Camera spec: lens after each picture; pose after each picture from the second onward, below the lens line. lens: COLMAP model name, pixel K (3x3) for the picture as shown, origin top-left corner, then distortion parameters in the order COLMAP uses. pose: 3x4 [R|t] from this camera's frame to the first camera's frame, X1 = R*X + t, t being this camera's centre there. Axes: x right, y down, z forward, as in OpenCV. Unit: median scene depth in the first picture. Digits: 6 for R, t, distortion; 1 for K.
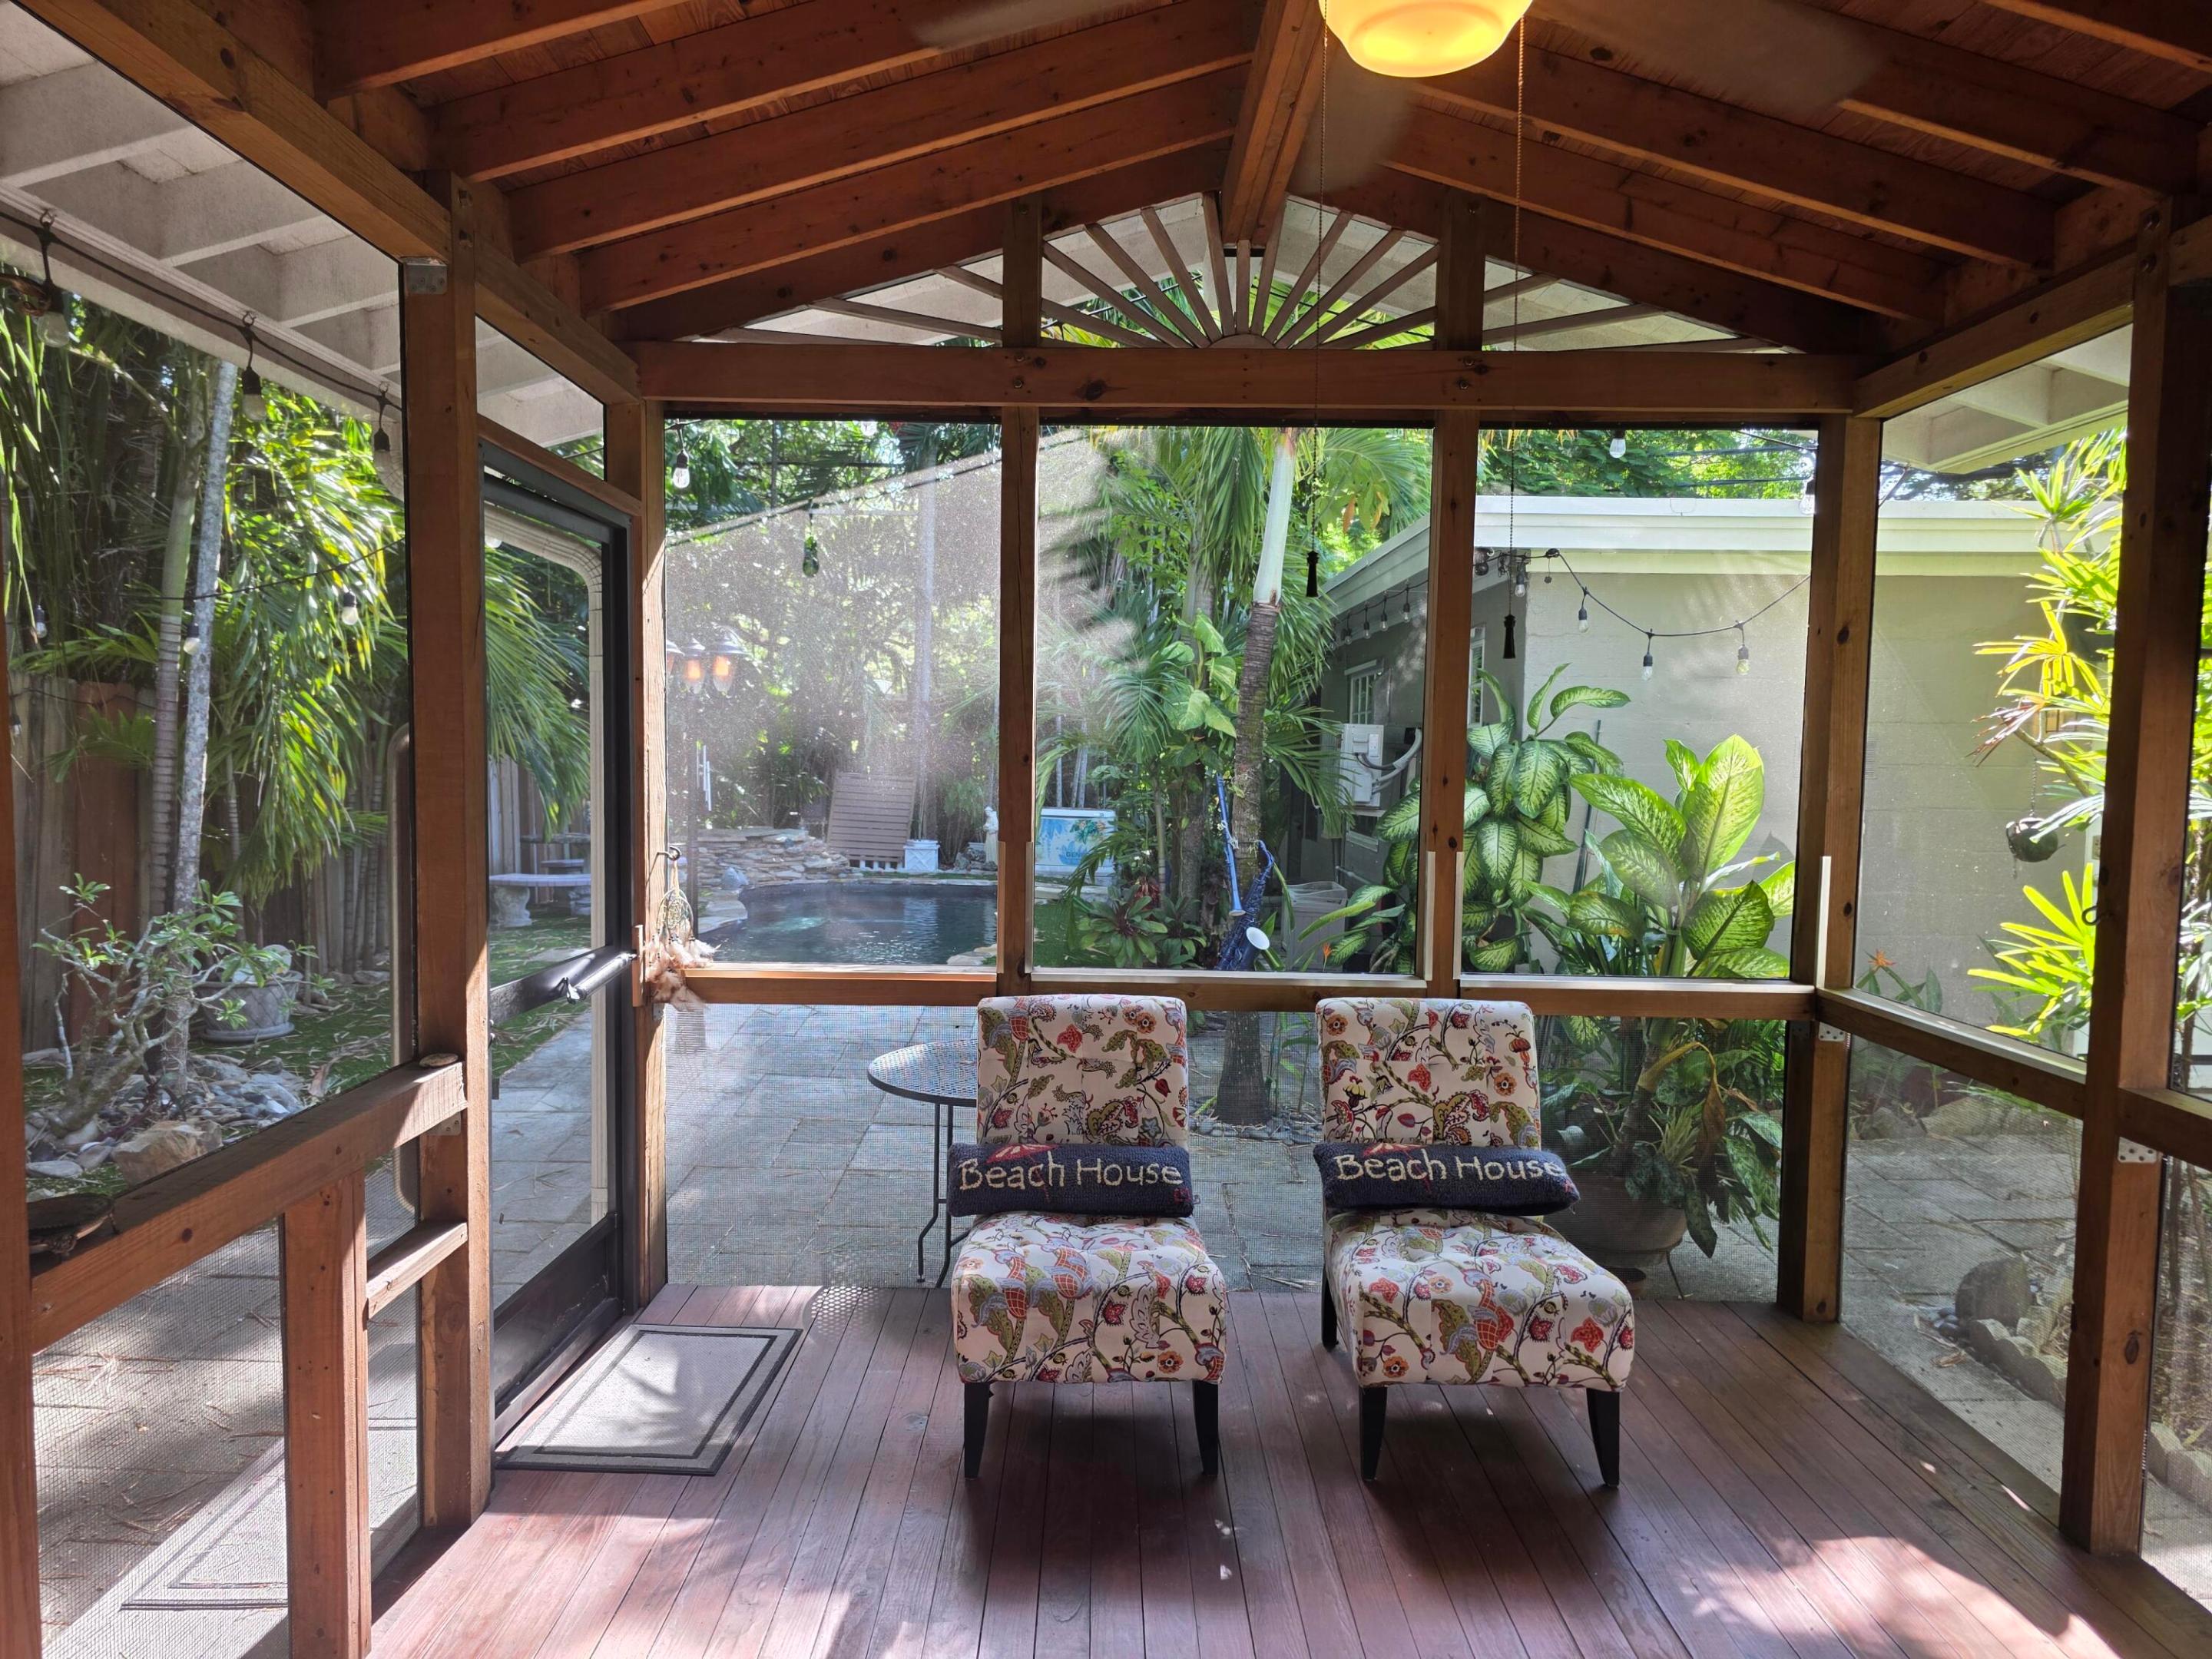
lens RADIAL K [[1476.4, 0, 1096.8], [0, 1476.4, 839.5], [0, 0, 1]] dist [0.042740, -0.029886]
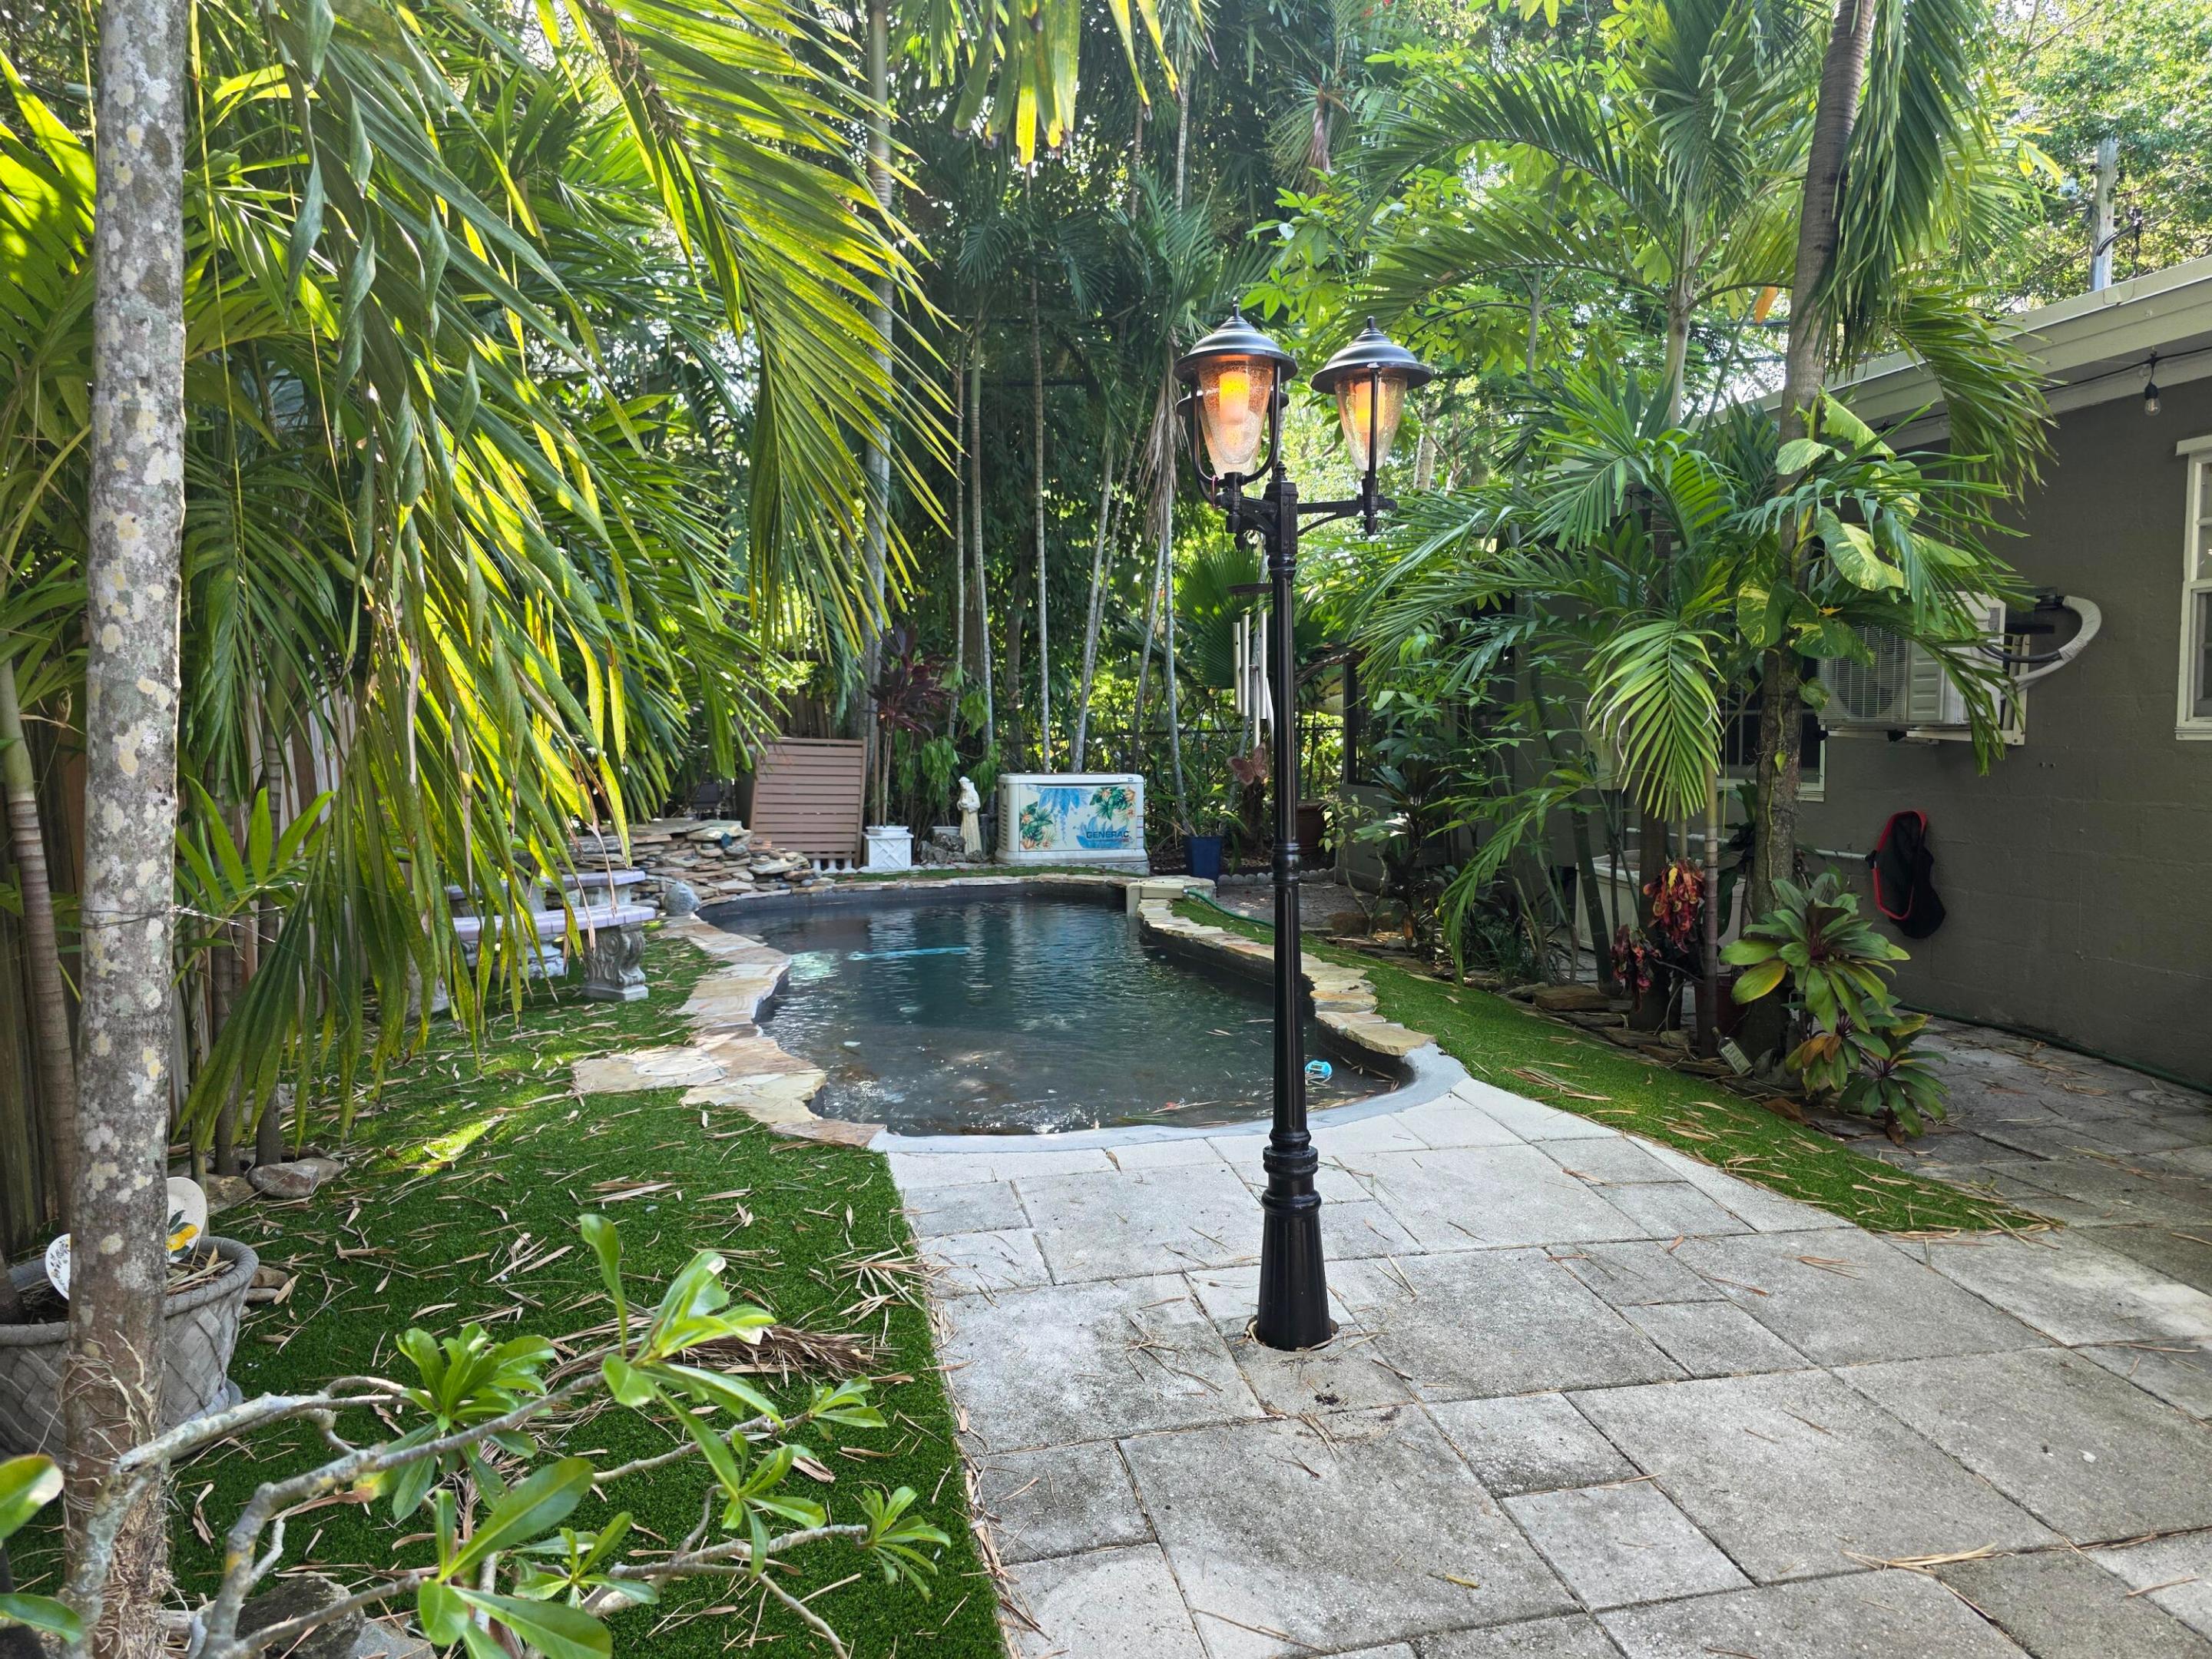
lens RADIAL K [[1476.4, 0, 1092.1], [0, 1476.4, 844.6], [0, 0, 1]] dist [0.042740, -0.029886]
pose [[0.967423, -0.055486, 0.247011, -0.889682], [0.050244, 0.998359, 0.027478, -0.023498], [-0.248130, -0.014172, 0.968623, 1.261088]]
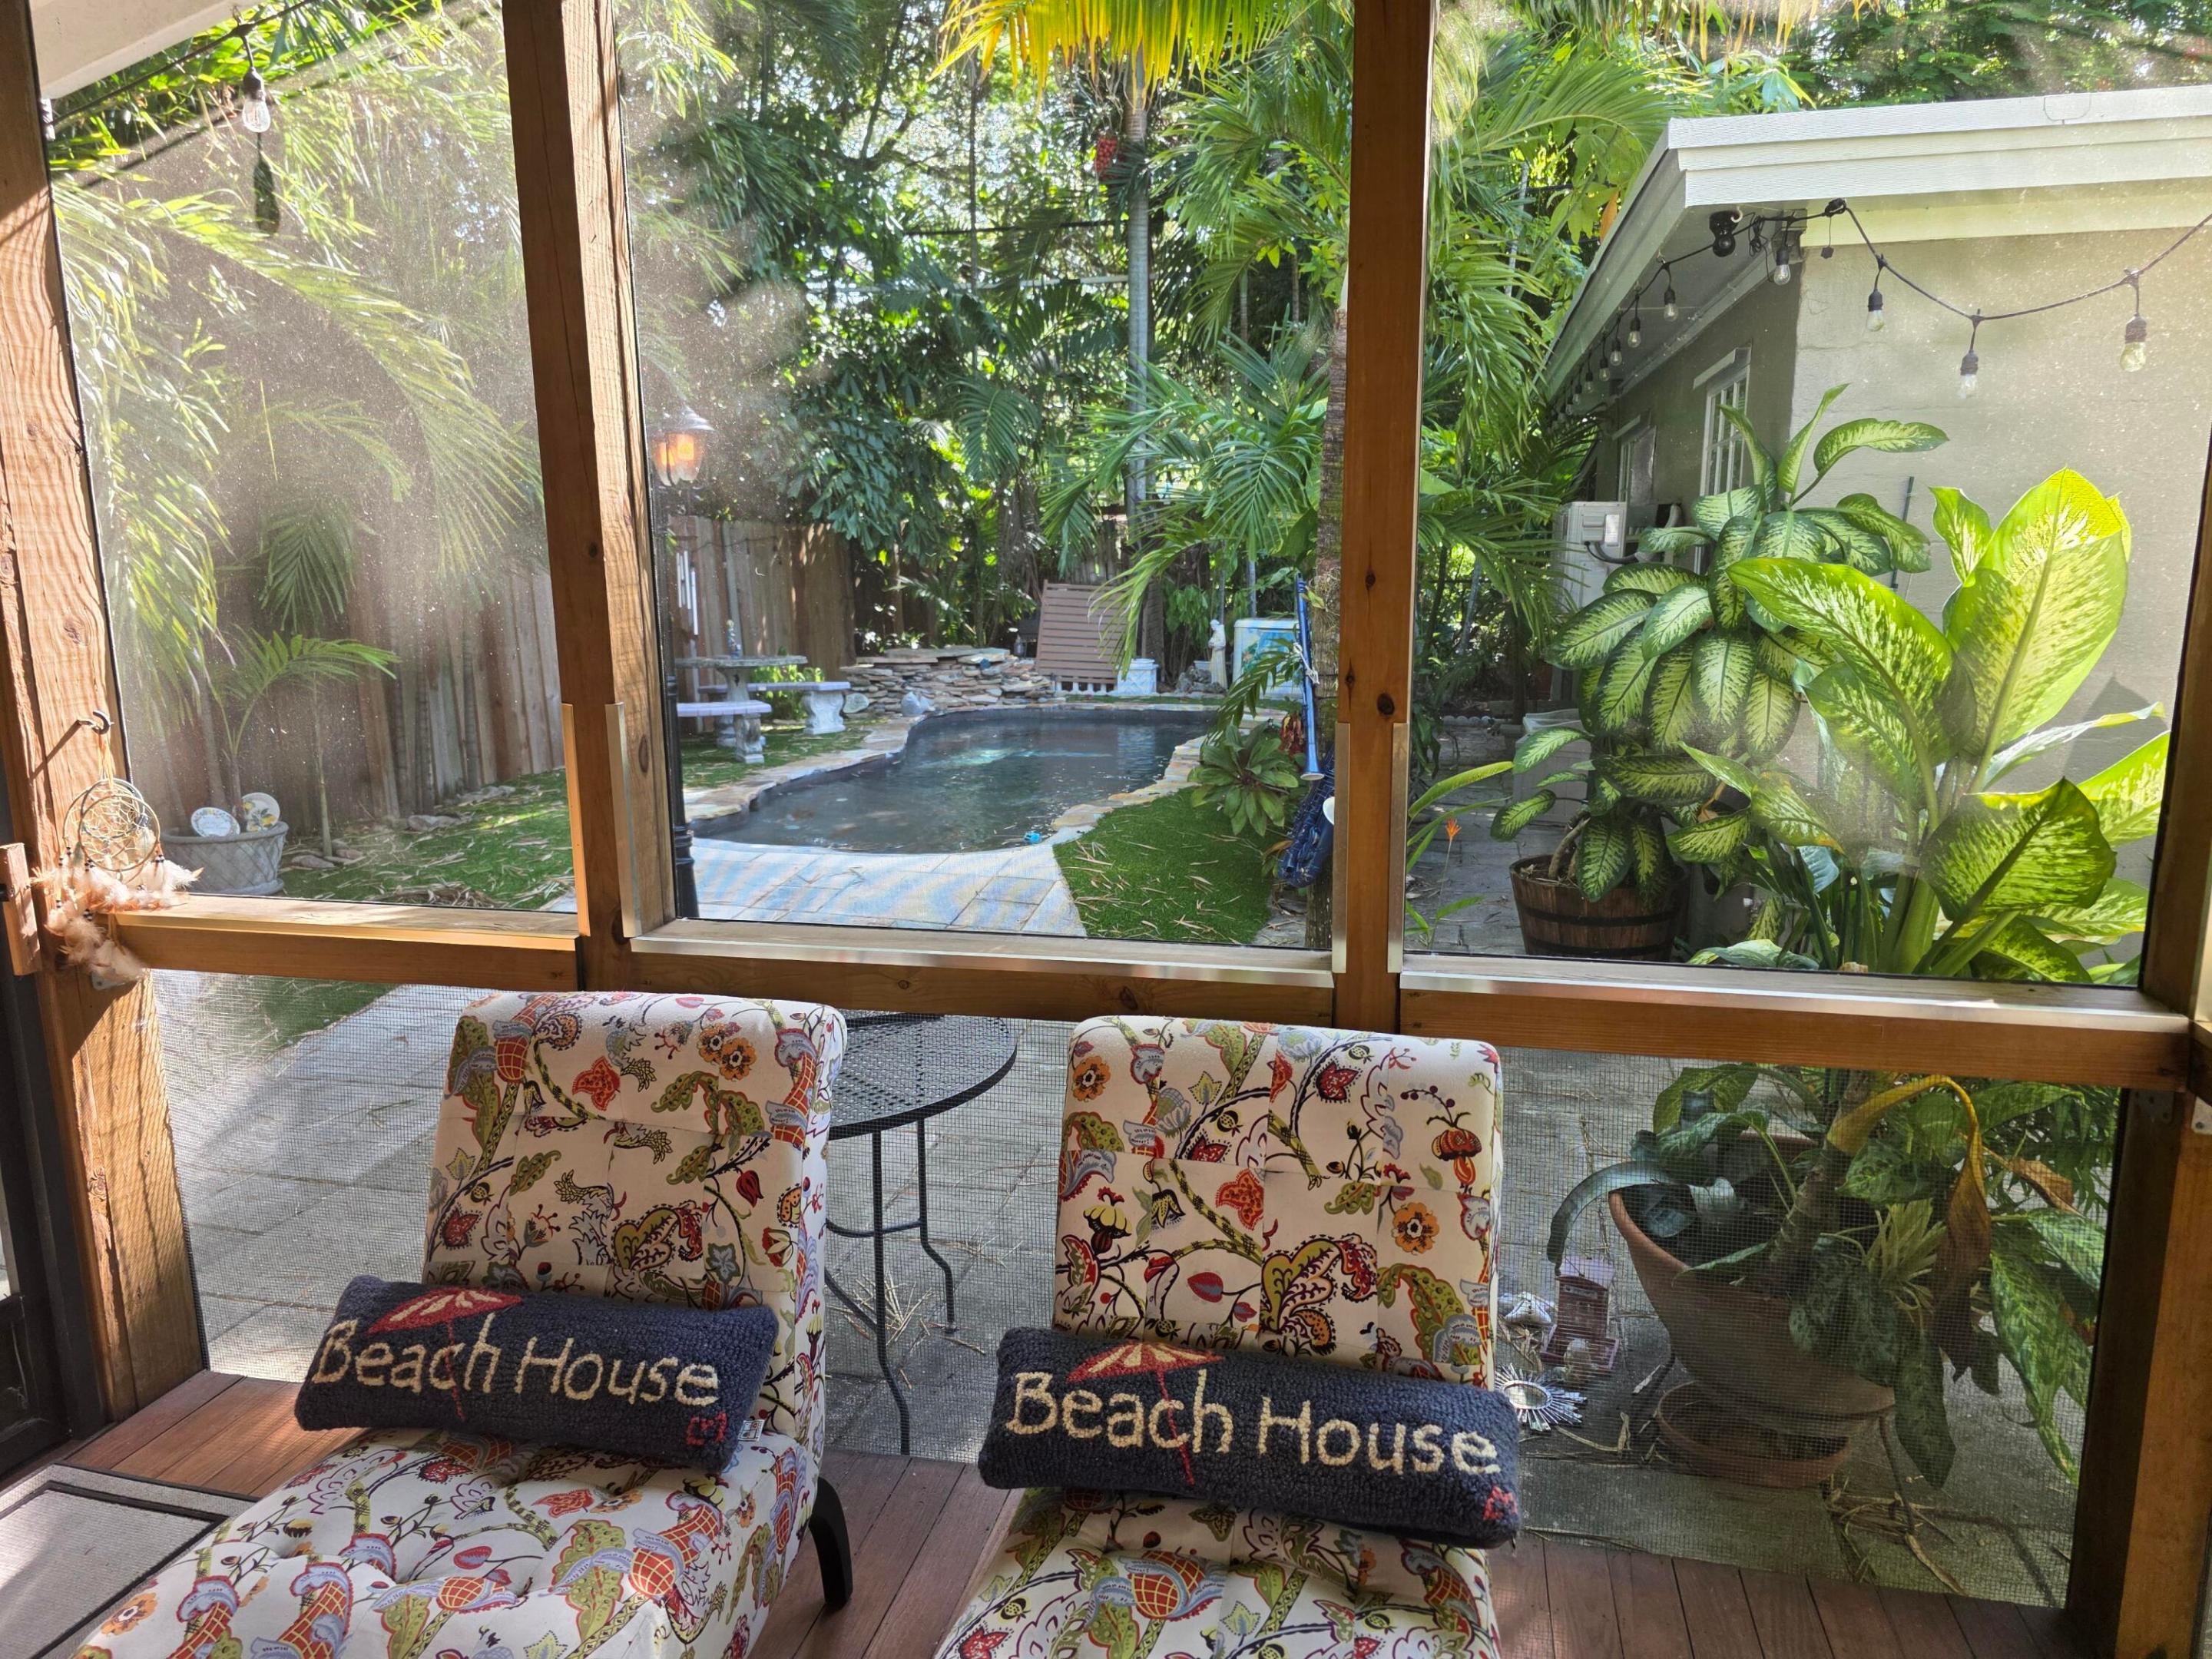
lens RADIAL K [[1476.4, 0, 1116.2], [0, 1476.4, 835.0], [0, 0, 1]] dist [0.042740, -0.029886]
pose [[0.976428, 0.014634, -0.215348, 0.278837], [0.012324, 0.992291, 0.123312, -0.018090], [0.215492, -0.123059, 0.968721, 0.530886]]
